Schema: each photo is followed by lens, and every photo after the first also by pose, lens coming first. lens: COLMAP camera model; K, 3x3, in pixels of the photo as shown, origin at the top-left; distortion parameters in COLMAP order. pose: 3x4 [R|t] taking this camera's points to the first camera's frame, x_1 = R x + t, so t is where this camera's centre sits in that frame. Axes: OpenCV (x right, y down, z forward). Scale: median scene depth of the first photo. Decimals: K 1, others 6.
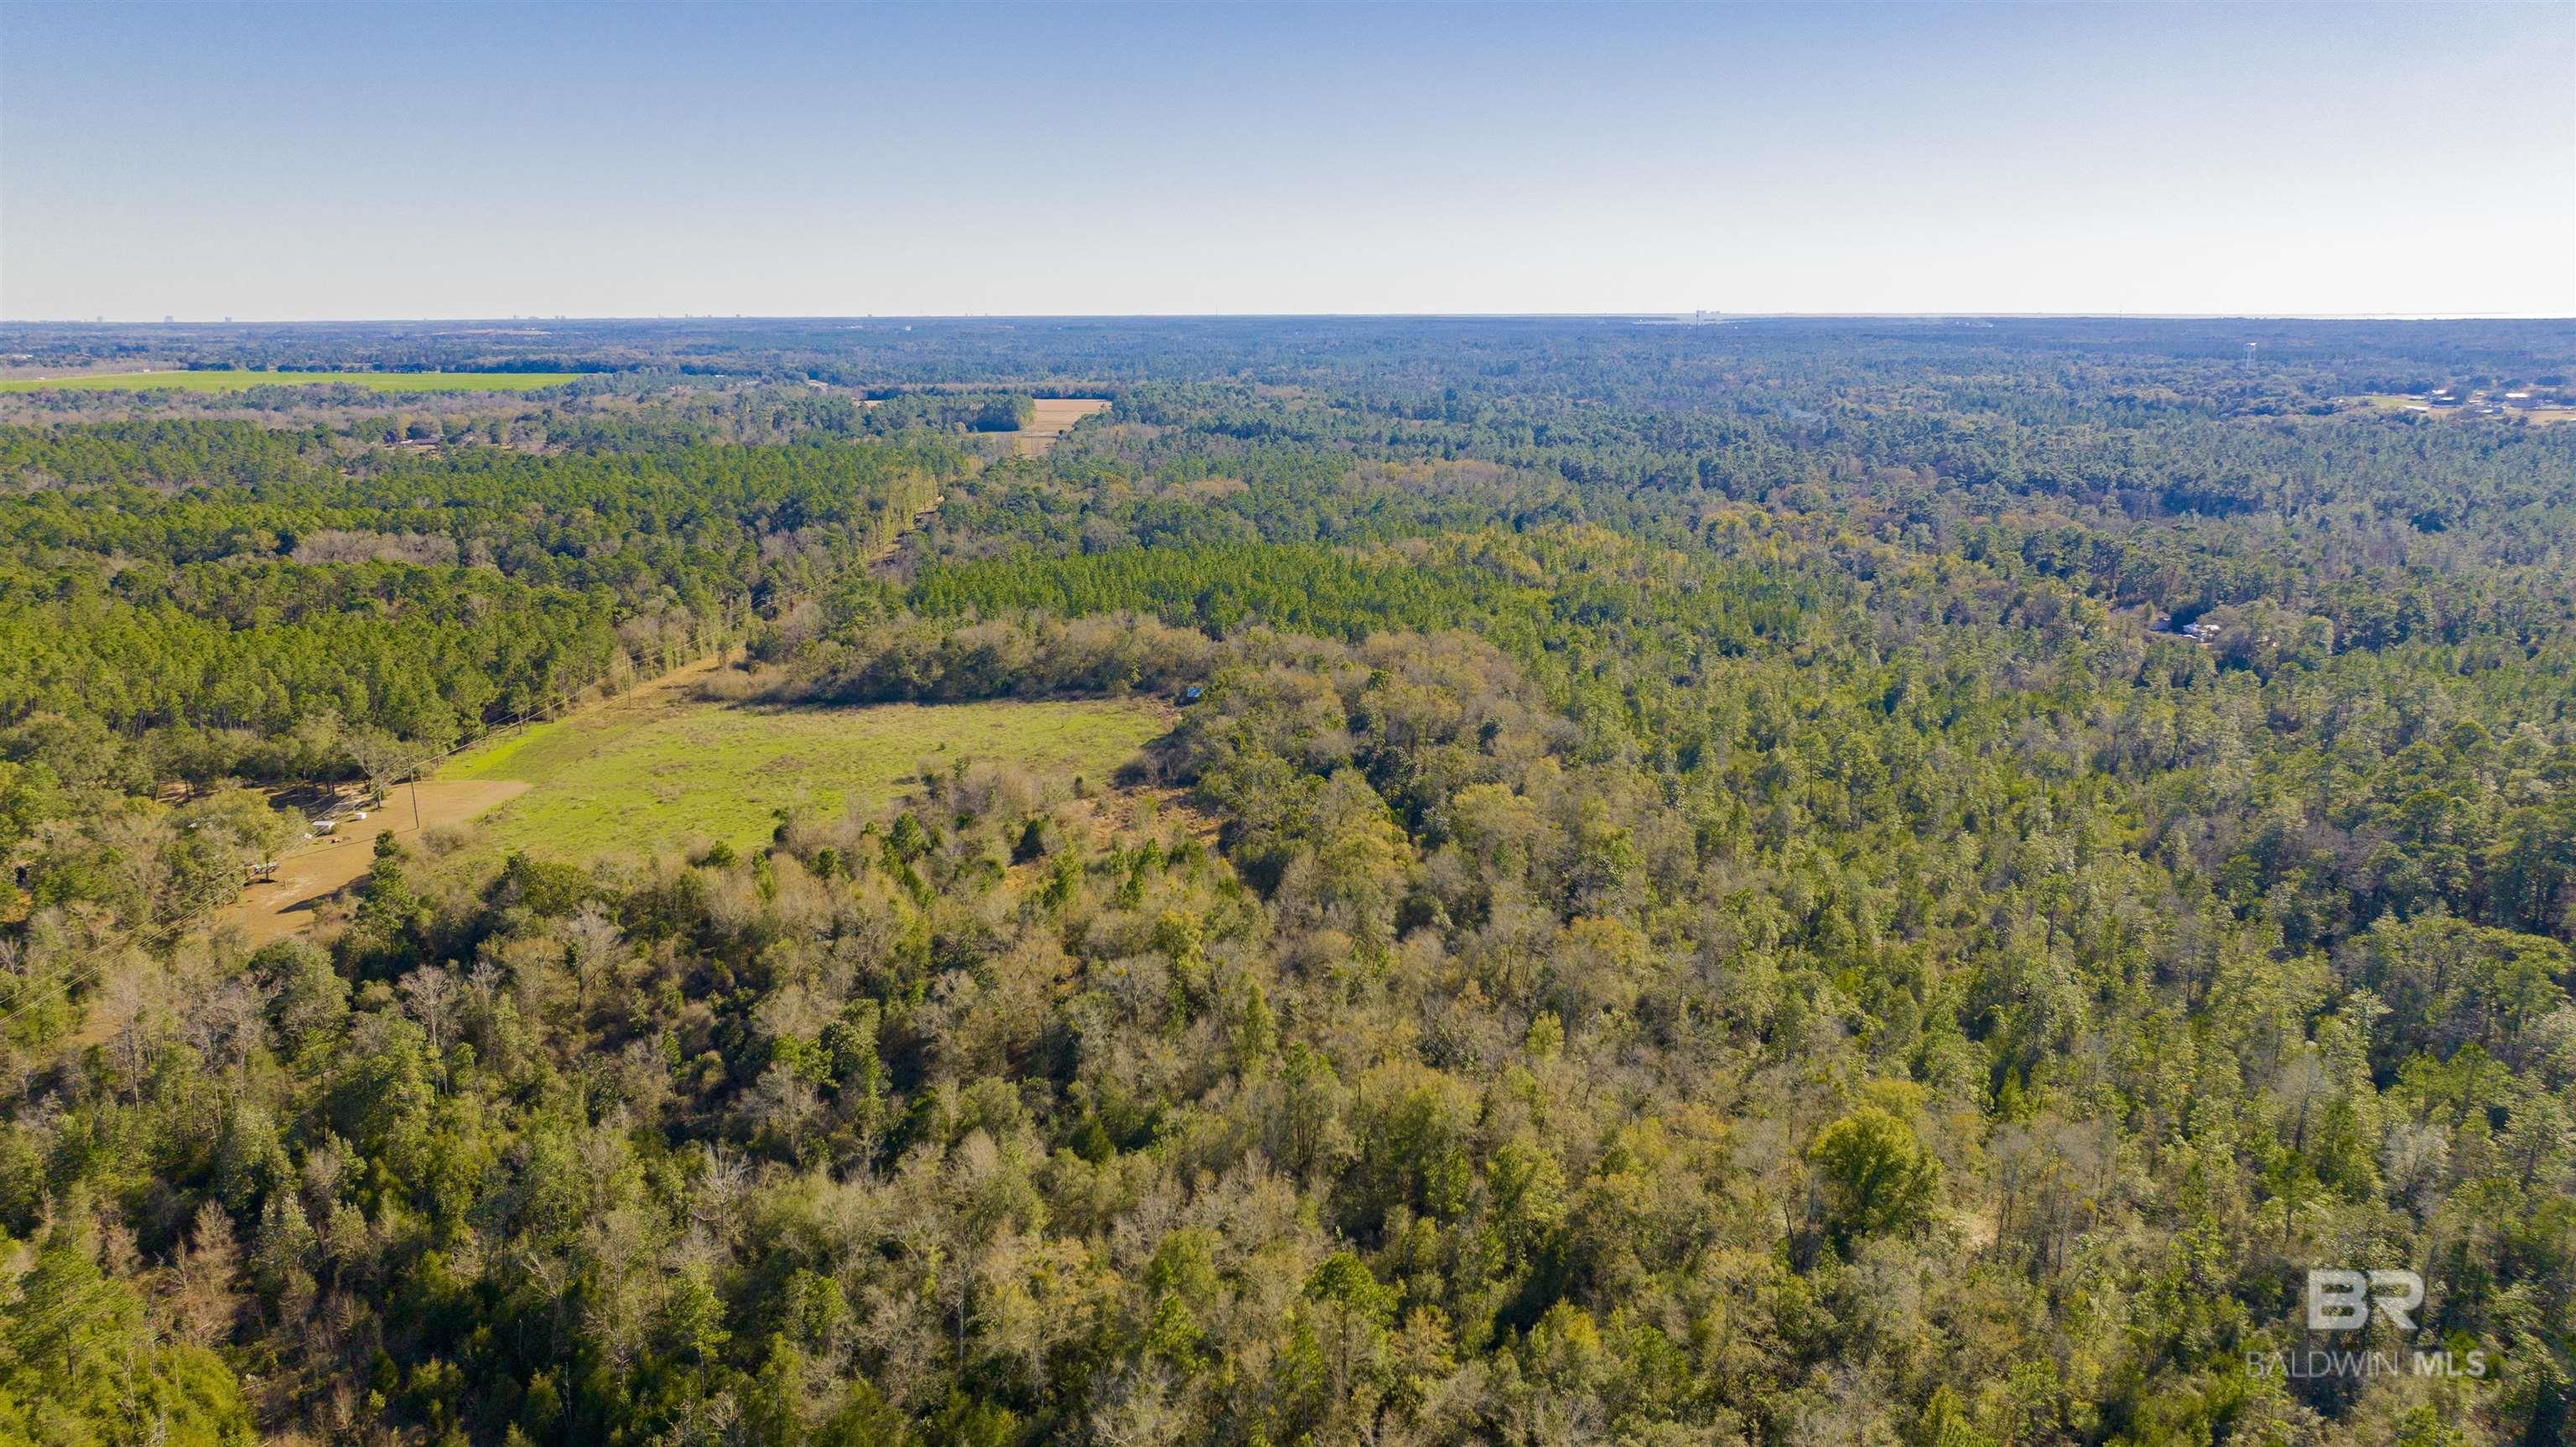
lens RADIAL K [[1810.2, 0, 1288.0], [0, 1810.2, 723.5], [0, 0, 1]] dist [-0.011449, -0.006879]
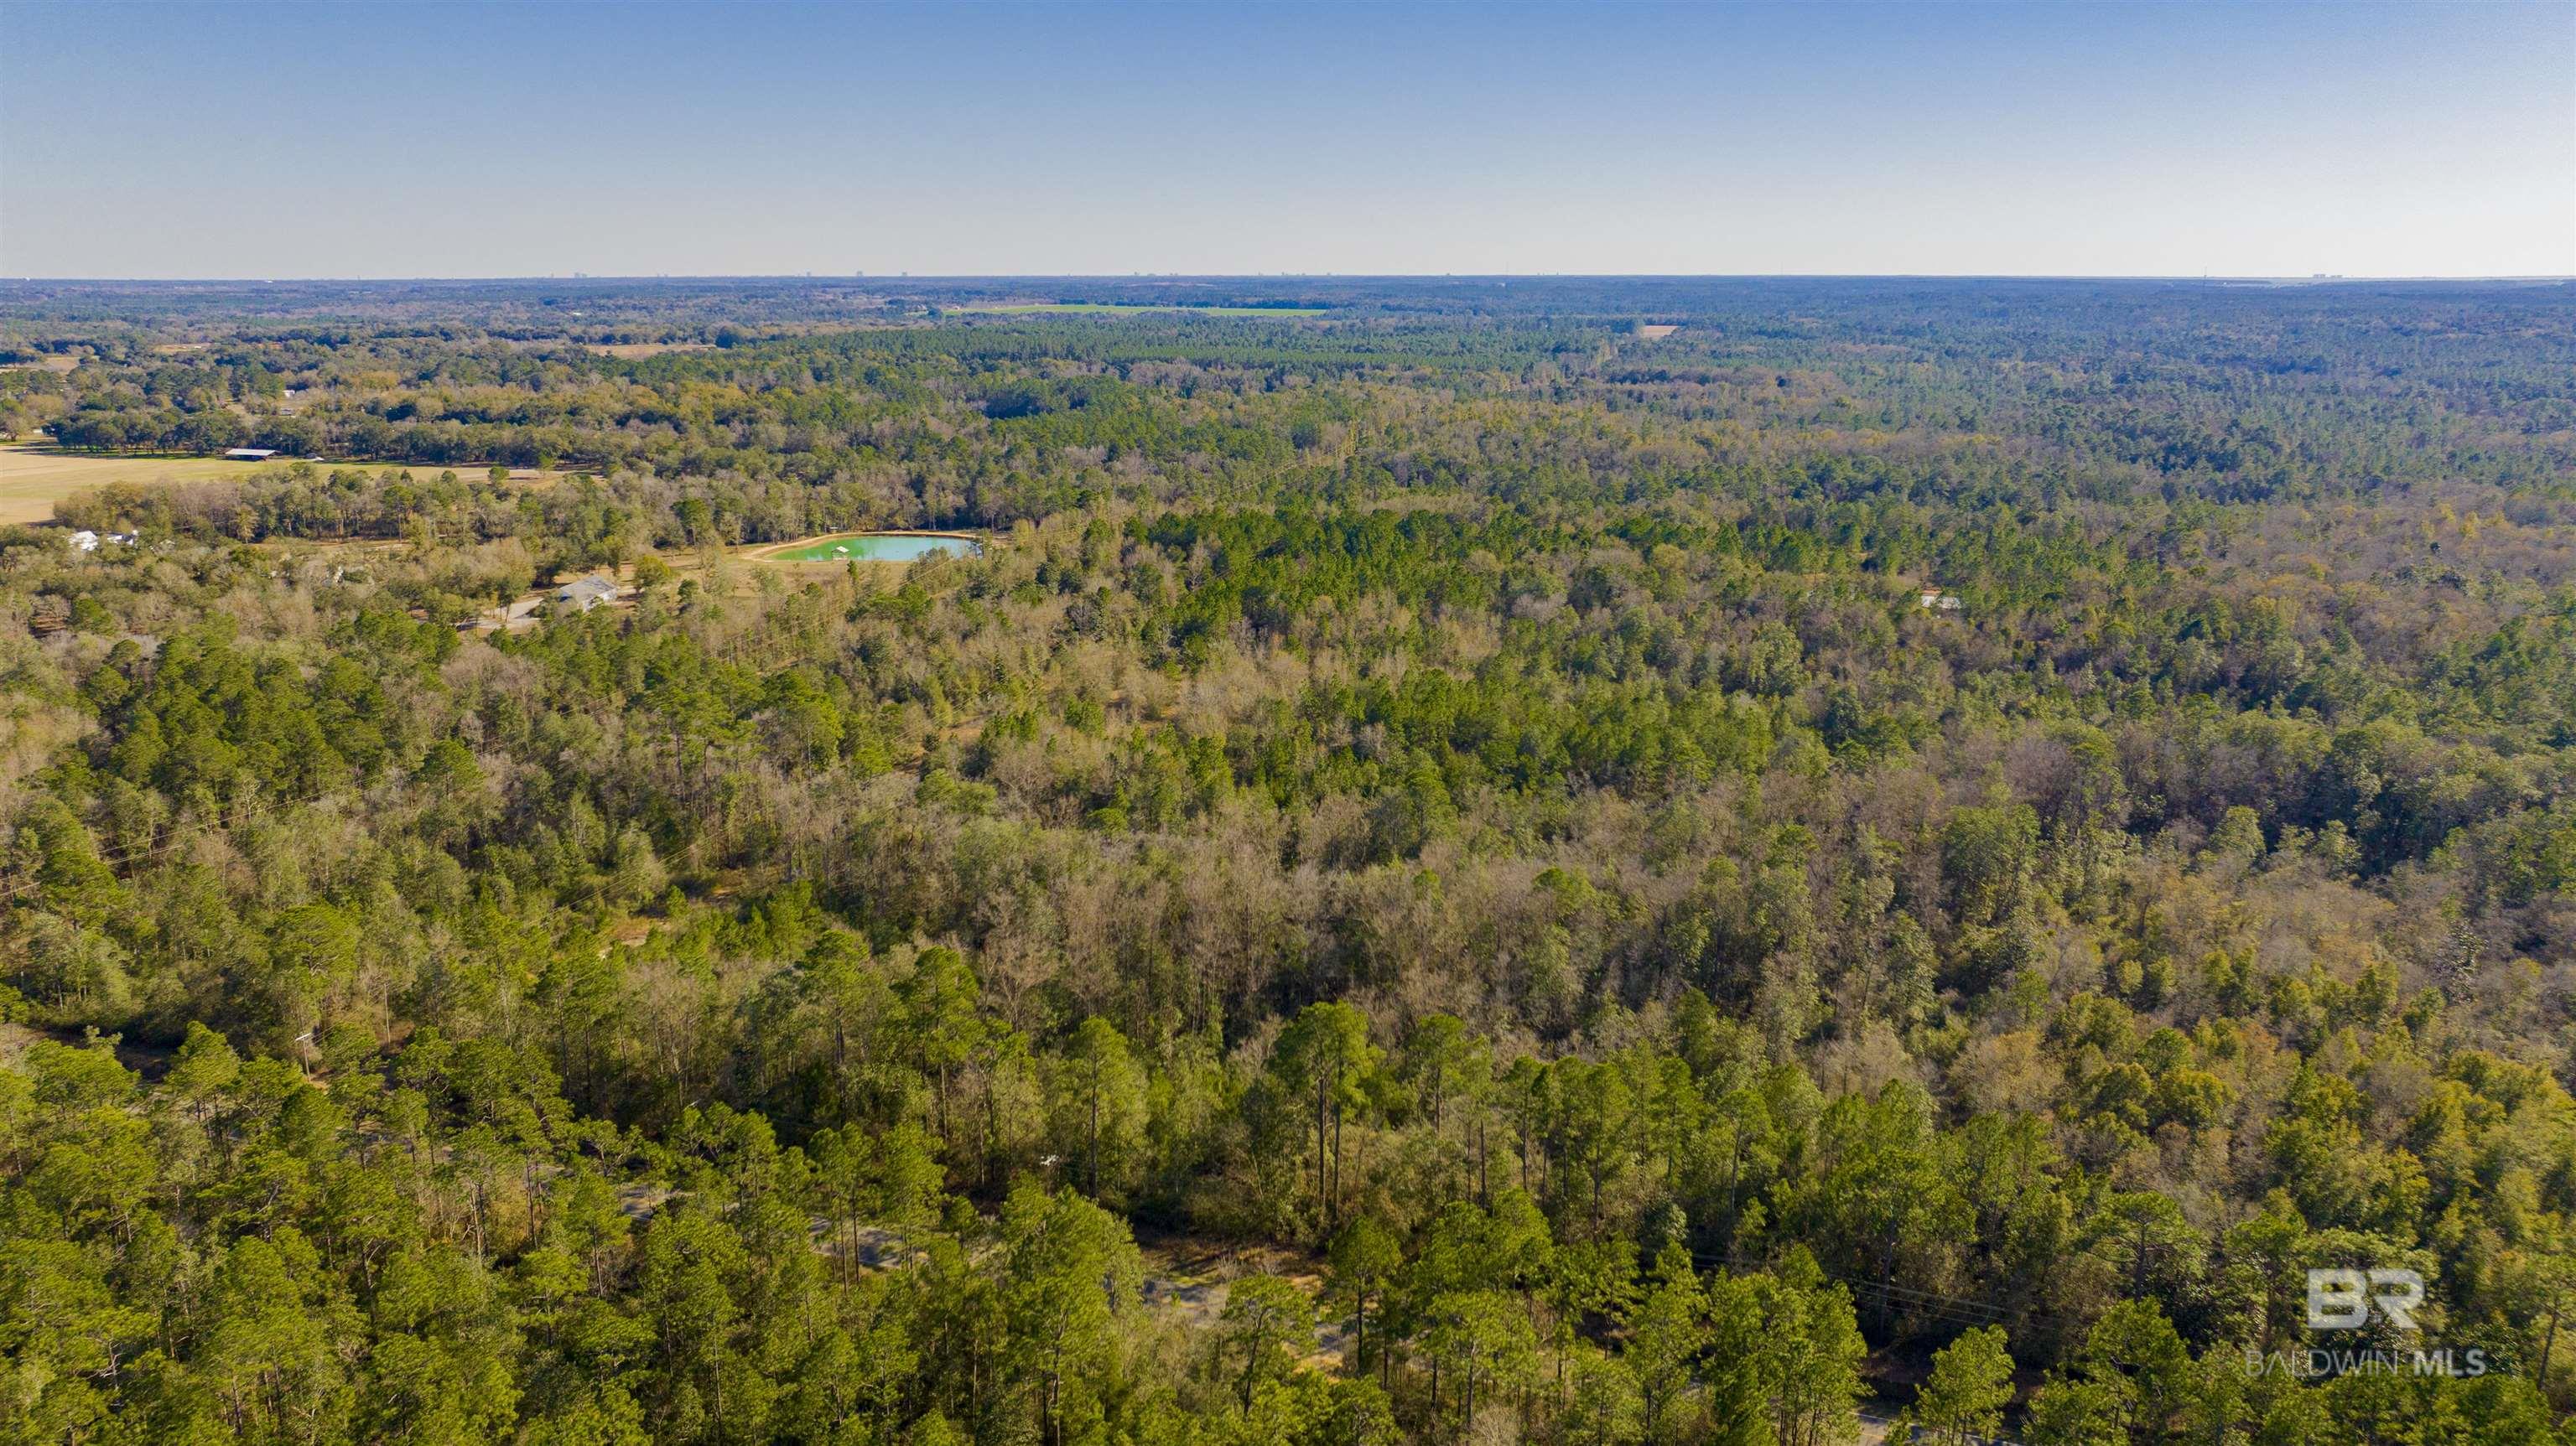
lens RADIAL K [[1836.2, 0, 1284.6], [0, 1836.2, 720.6], [0, 0, 1]] dist [-0.011216, -0.010825]
pose [[0.955327, 0.072303, -0.286572, 0.055591], [-0.067700, 0.997368, 0.025951, 0.184625], [0.287694, -0.005390, 0.957707, -0.781142]]
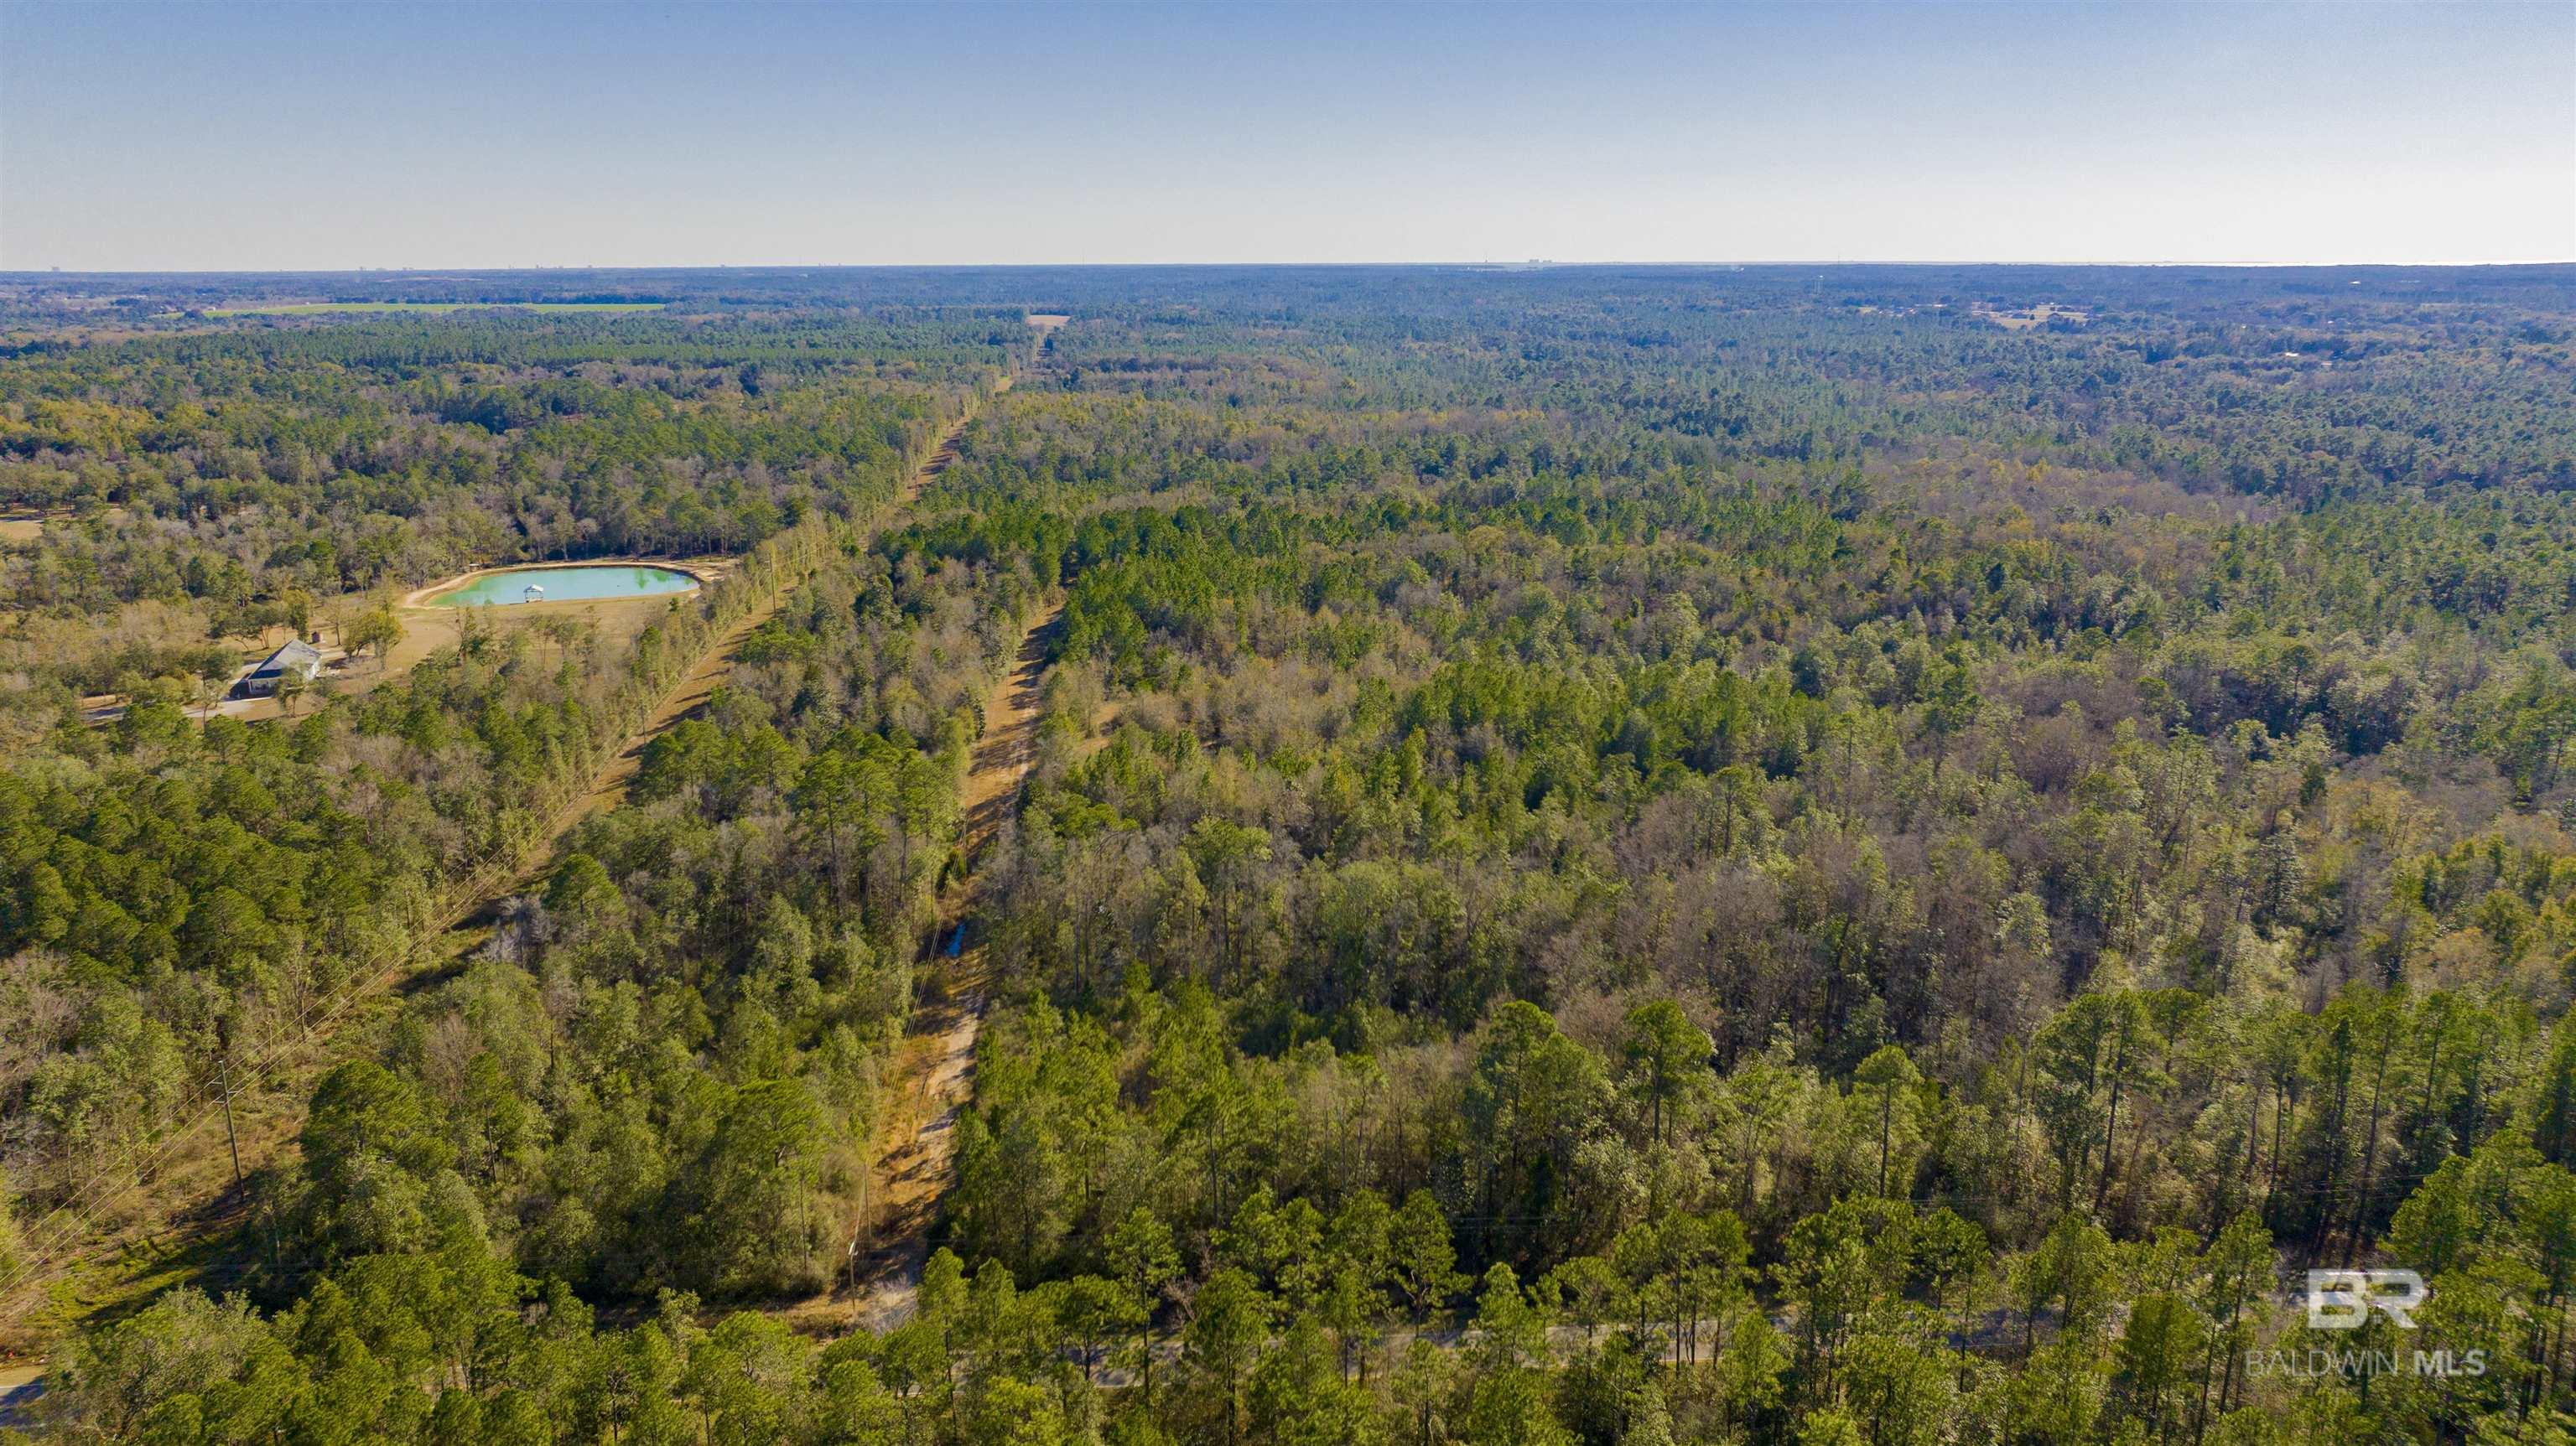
lens RADIAL K [[1858.9, 0, 1291.7], [0, 1858.9, 702.1], [0, 0, 1]] dist [-0.012417, -0.020732]
pose [[0.996431, -0.020875, 0.081789, -0.059459], [0.020147, 0.999750, 0.009718, 0.184918], [-0.081972, -0.008035, 0.996602, -0.778096]]
